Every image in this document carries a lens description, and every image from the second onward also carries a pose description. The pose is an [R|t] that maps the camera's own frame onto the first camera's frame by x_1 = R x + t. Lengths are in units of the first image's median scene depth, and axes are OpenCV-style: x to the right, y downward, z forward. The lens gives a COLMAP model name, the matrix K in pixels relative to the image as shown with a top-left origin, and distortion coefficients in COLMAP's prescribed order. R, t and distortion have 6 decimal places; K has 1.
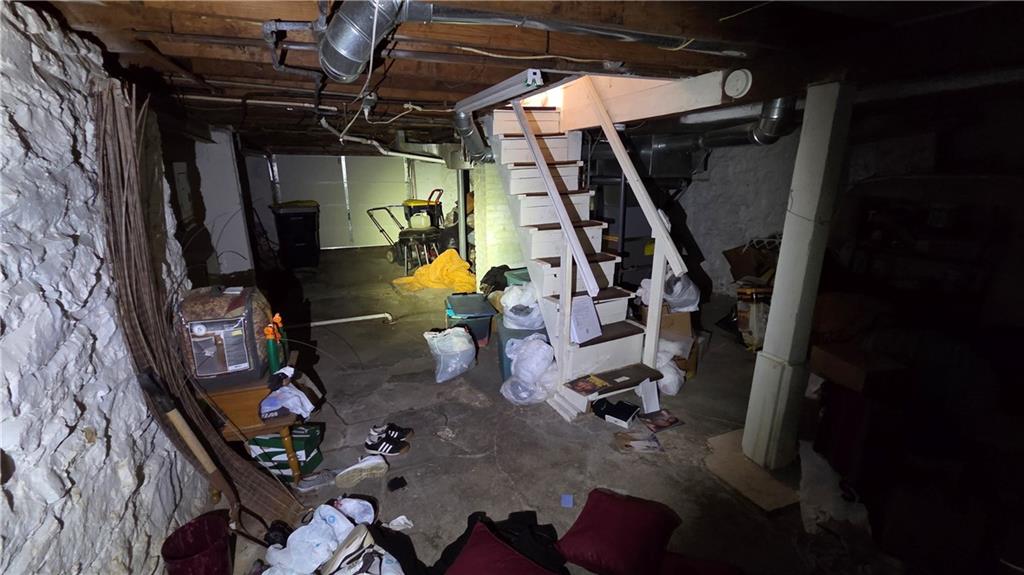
lens RADIAL K [[418.5, 0, 509.1], [0, 418.5, 286.5], [0, 0, 1]] dist [0.000641, 0.000500]
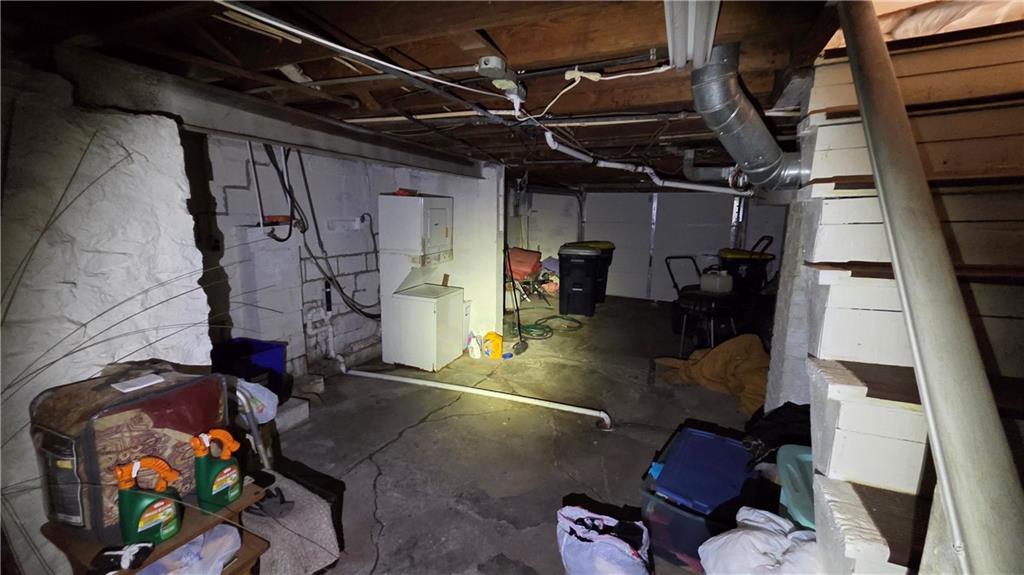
lens RADIAL K [[418.5, 0, 511.3], [0, 418.5, 284.8], [0, 0, 1]] dist [0.000641, 0.000500]
pose [[0.683587, 0.132110, -0.717813, 0.091320], [-0.202352, 0.979233, -0.012480, -0.142926], [0.701257, 0.153782, 0.696124, 0.559761]]
